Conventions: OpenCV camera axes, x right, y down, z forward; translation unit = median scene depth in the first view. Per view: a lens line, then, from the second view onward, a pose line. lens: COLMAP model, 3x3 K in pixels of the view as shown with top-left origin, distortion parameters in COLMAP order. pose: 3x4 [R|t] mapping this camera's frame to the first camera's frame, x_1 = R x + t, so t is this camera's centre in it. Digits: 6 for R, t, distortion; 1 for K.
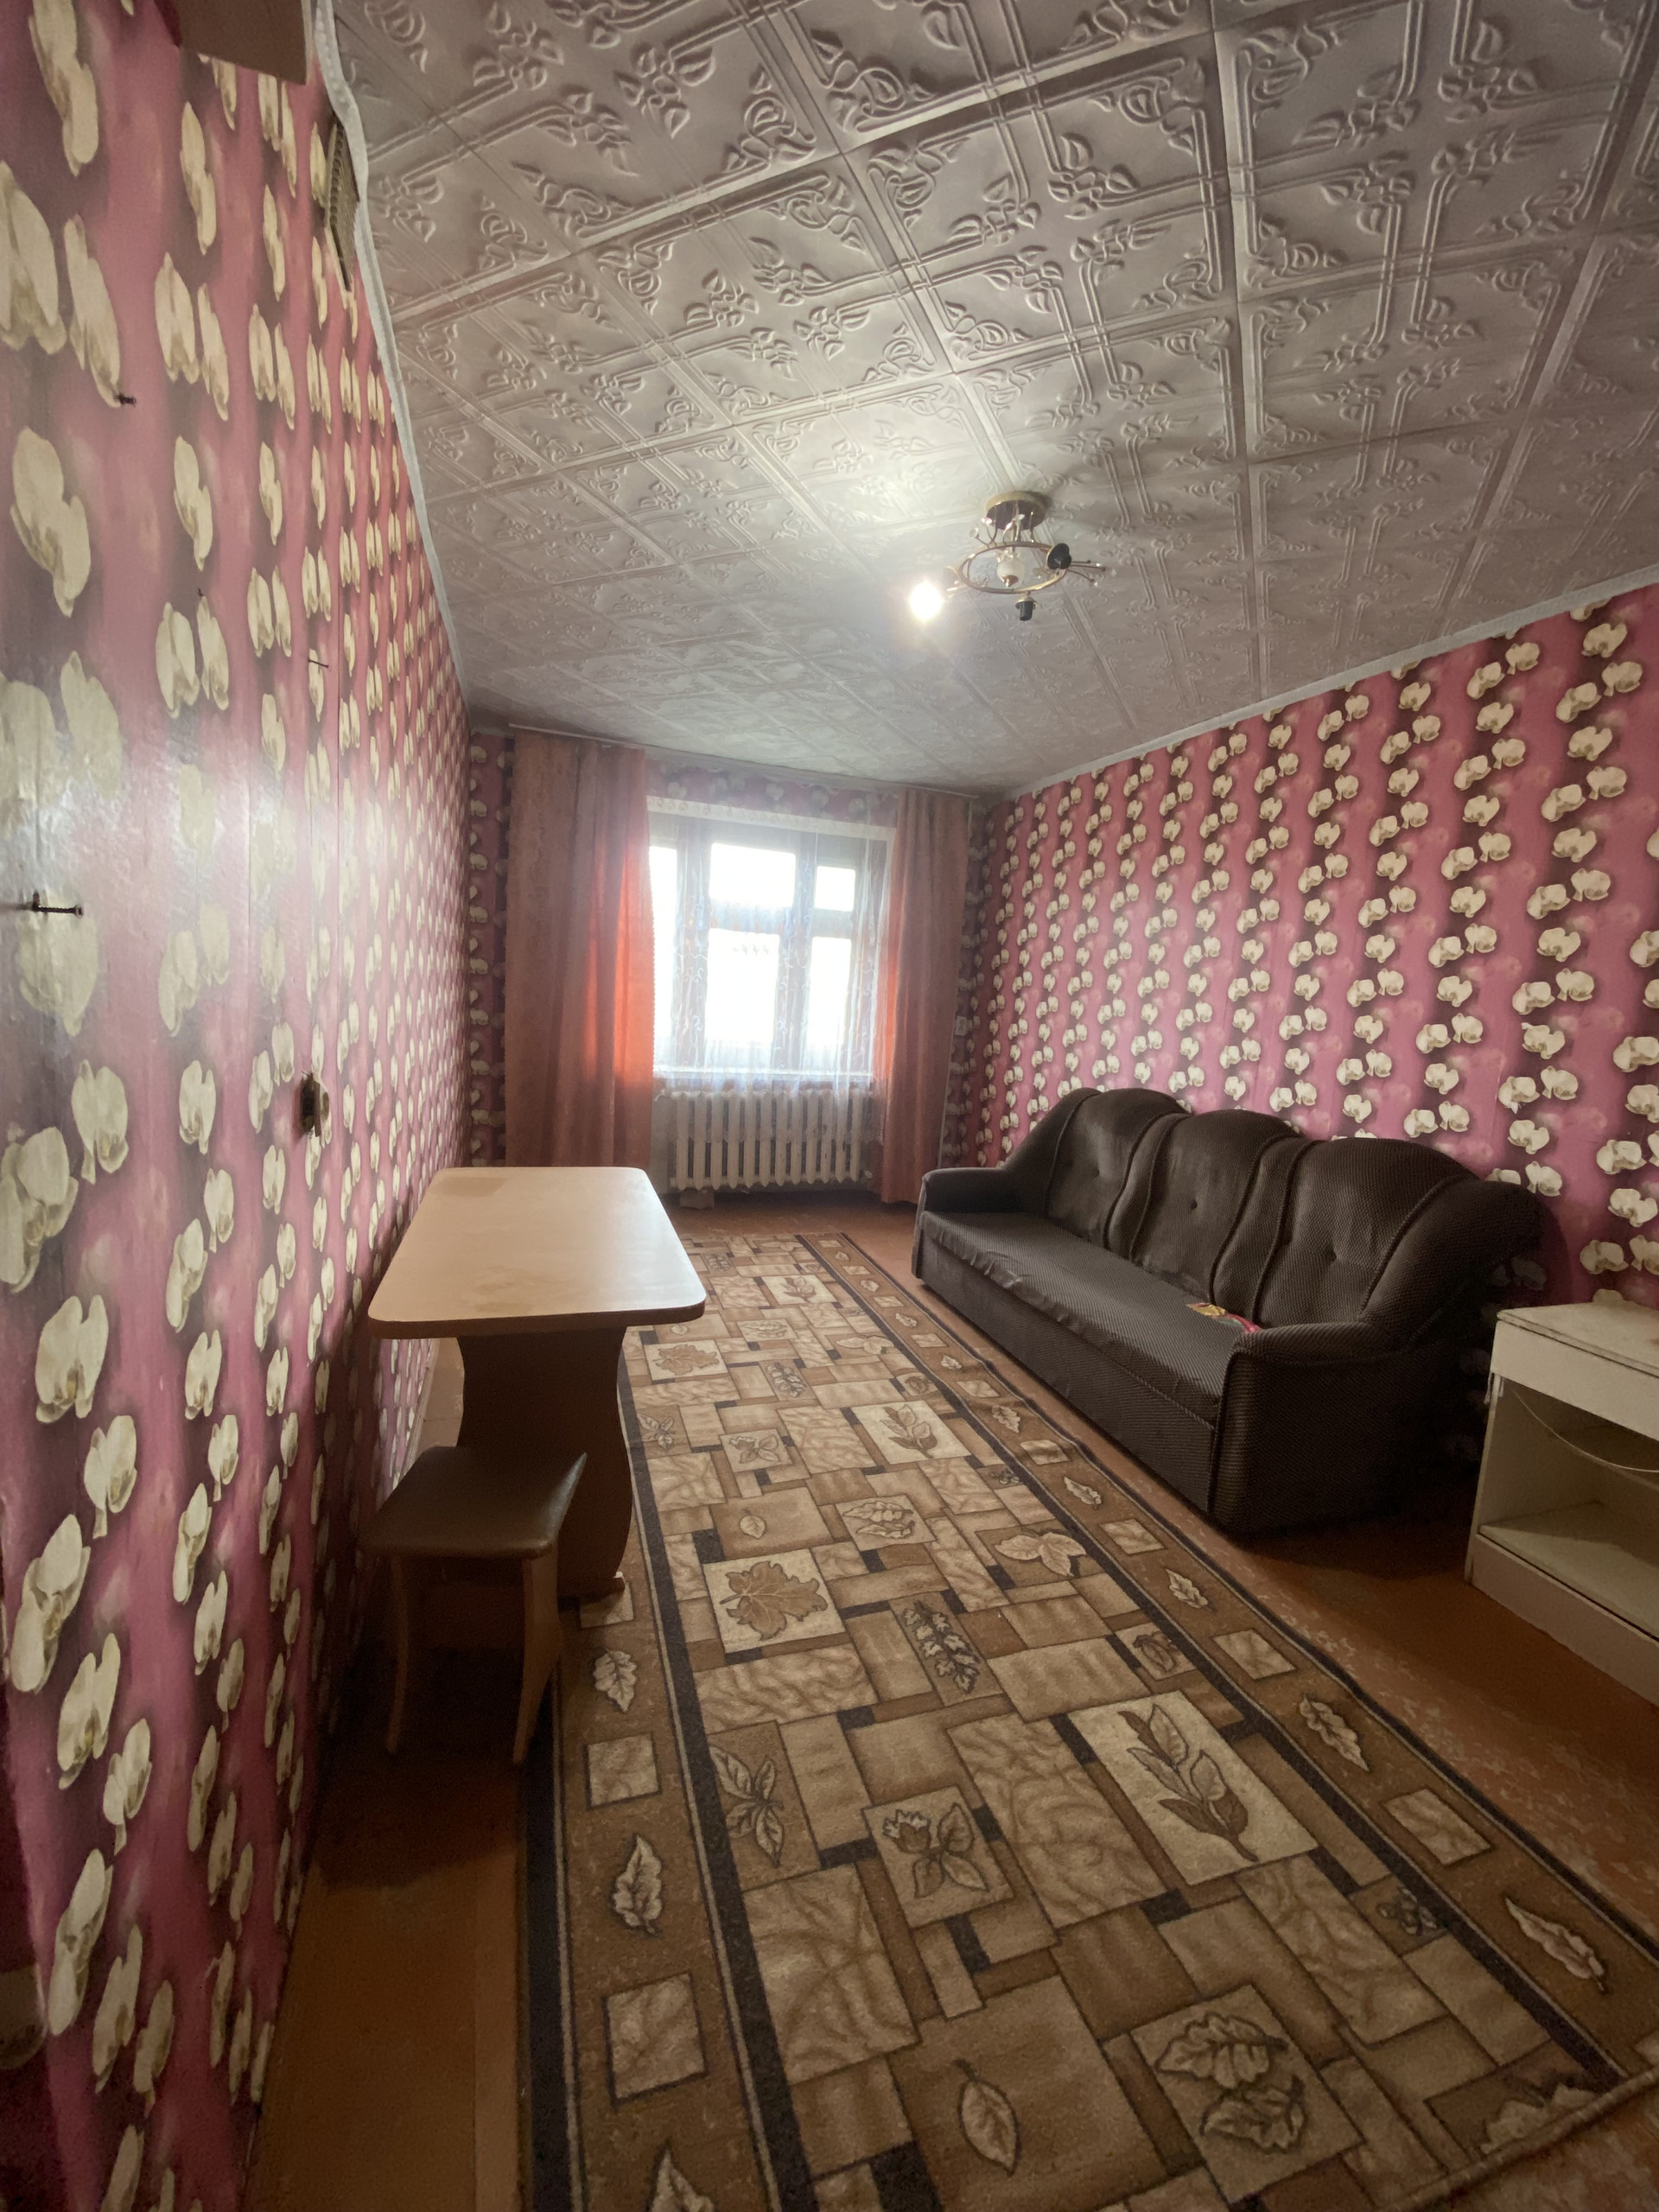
lens RADIAL K [[892.0, 0, 821.1], [0, 892.0, 1120.0], [0, 0, 1]] dist [-0.003042, -0.002925]
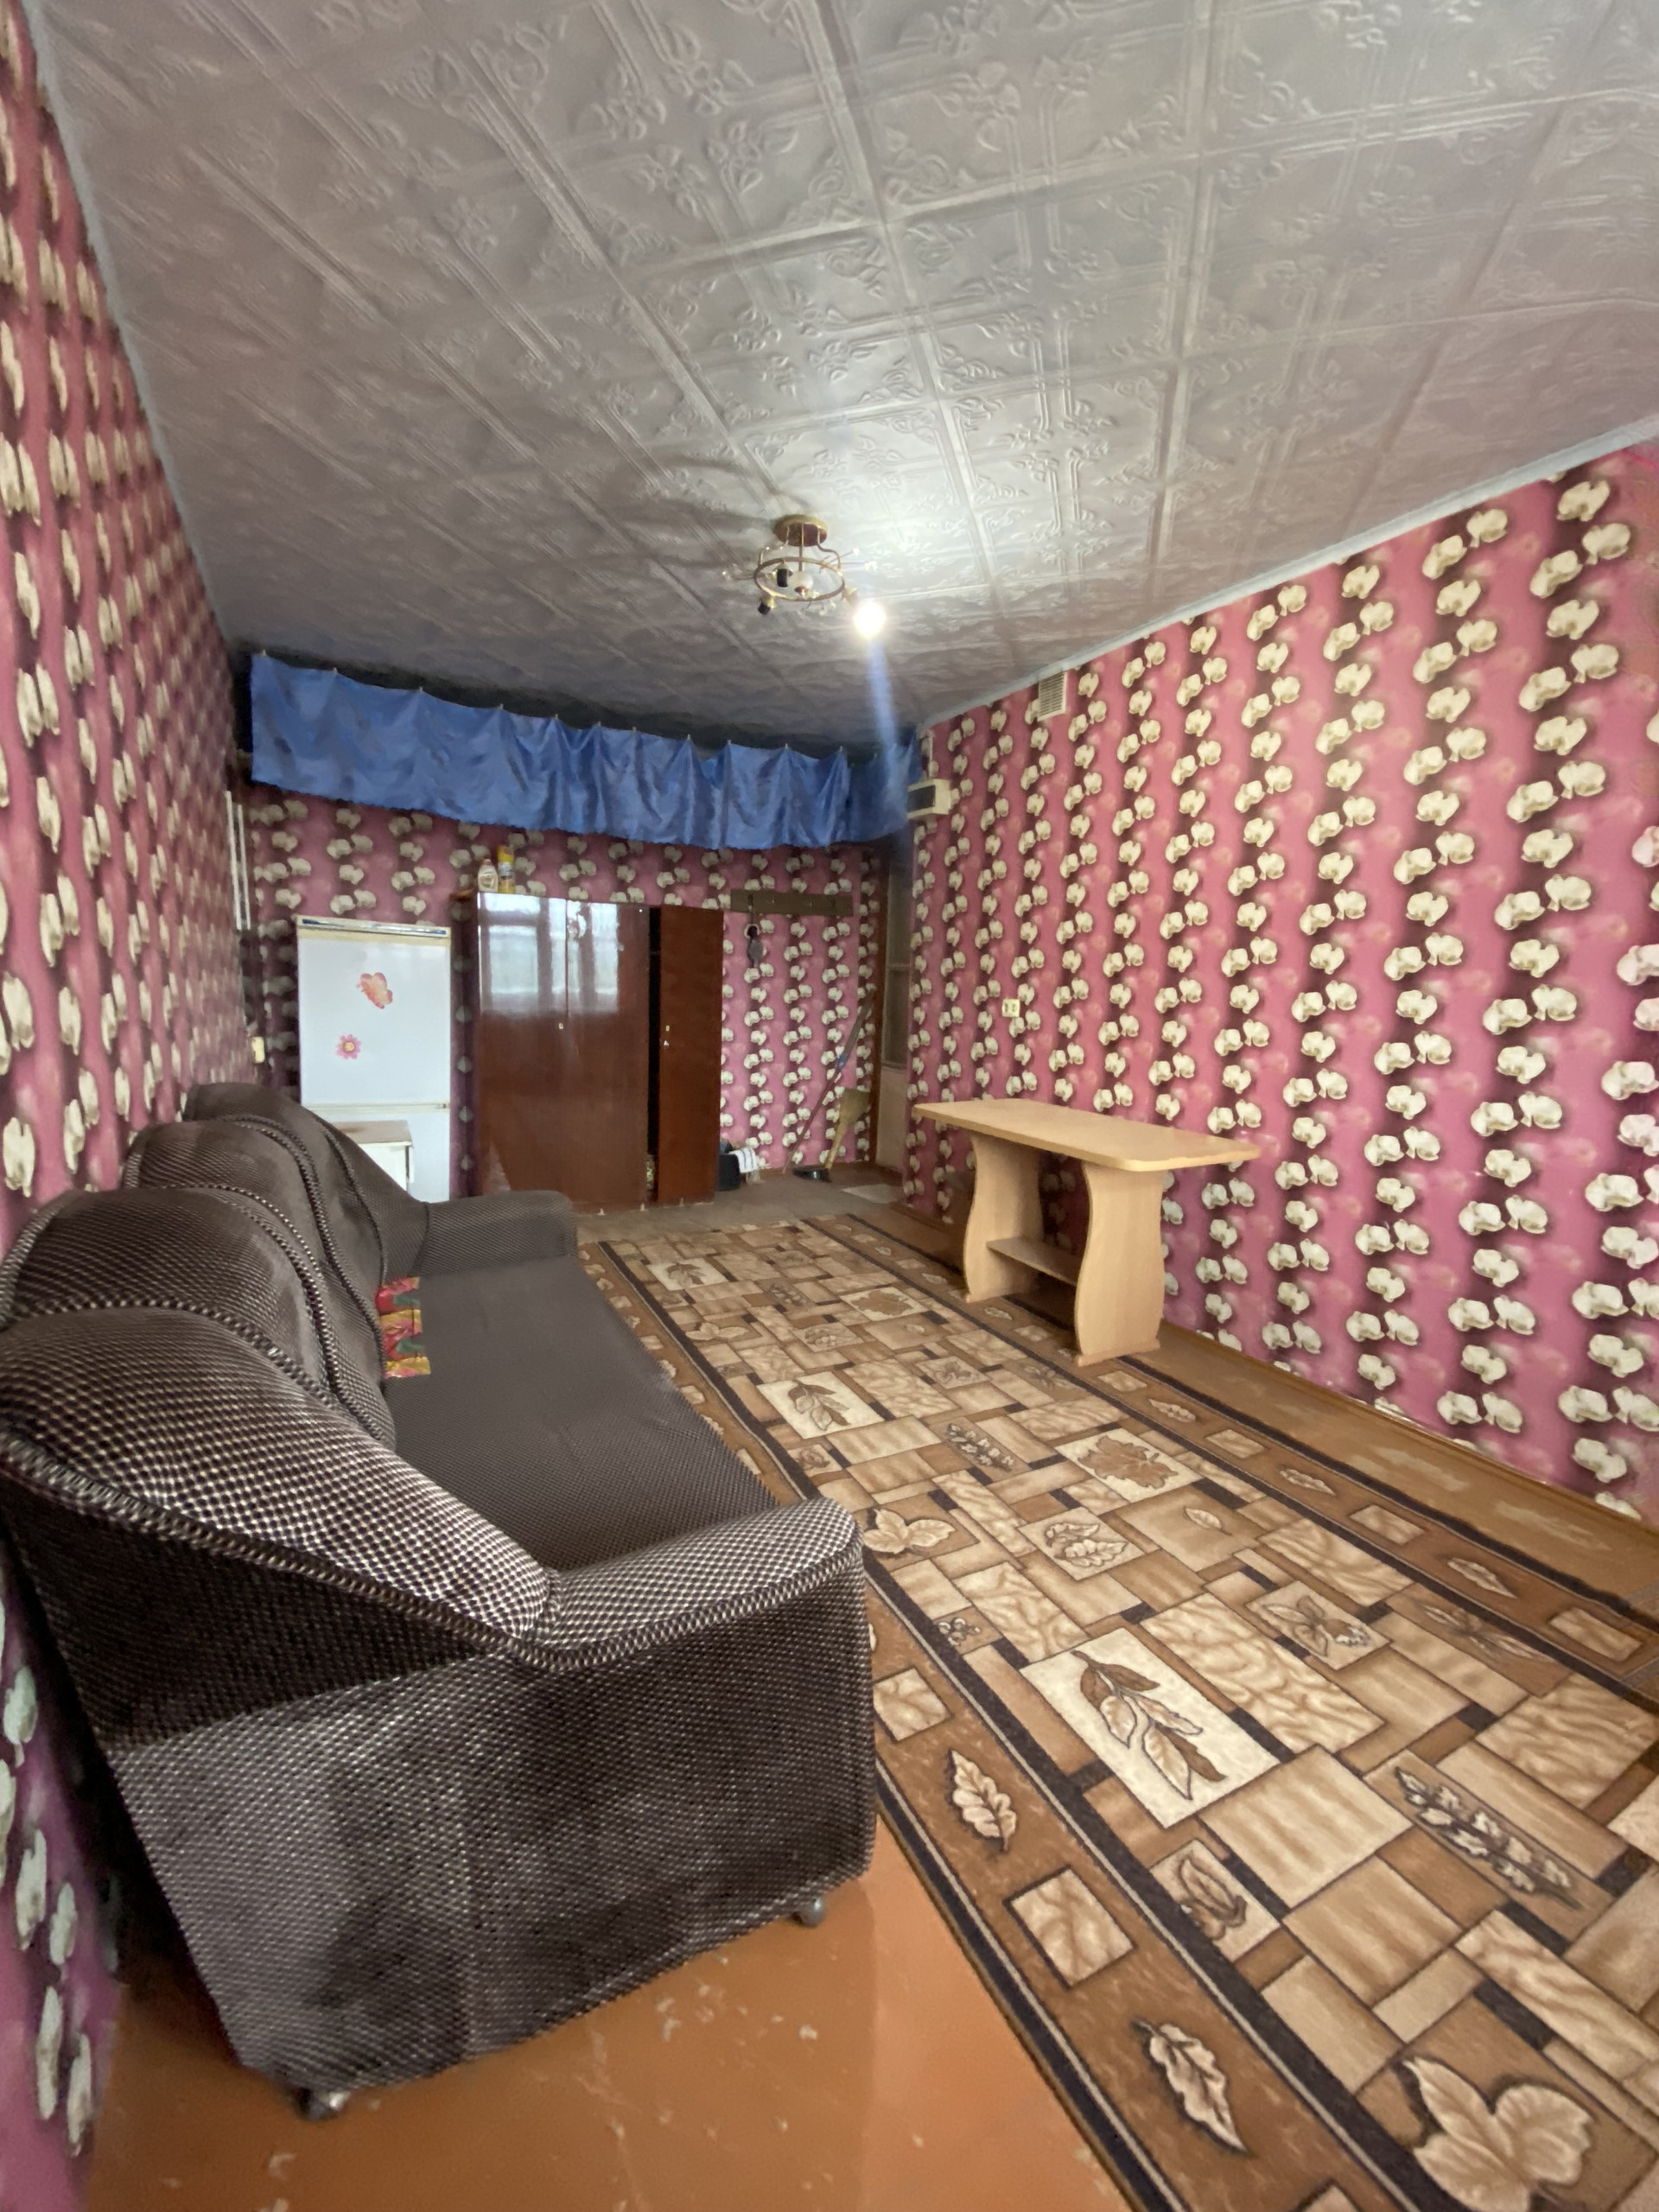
lens RADIAL K [[892.0, 0, 825.2], [0, 892.0, 1114.3], [0, 0, 1]] dist [-0.003042, -0.002925]
pose [[-0.982841, -0.061186, -0.174009, 0.252670], [-0.109763, 0.952176, 0.285154, -0.203097], [0.148240, 0.299361, -0.942554, 1.658536]]
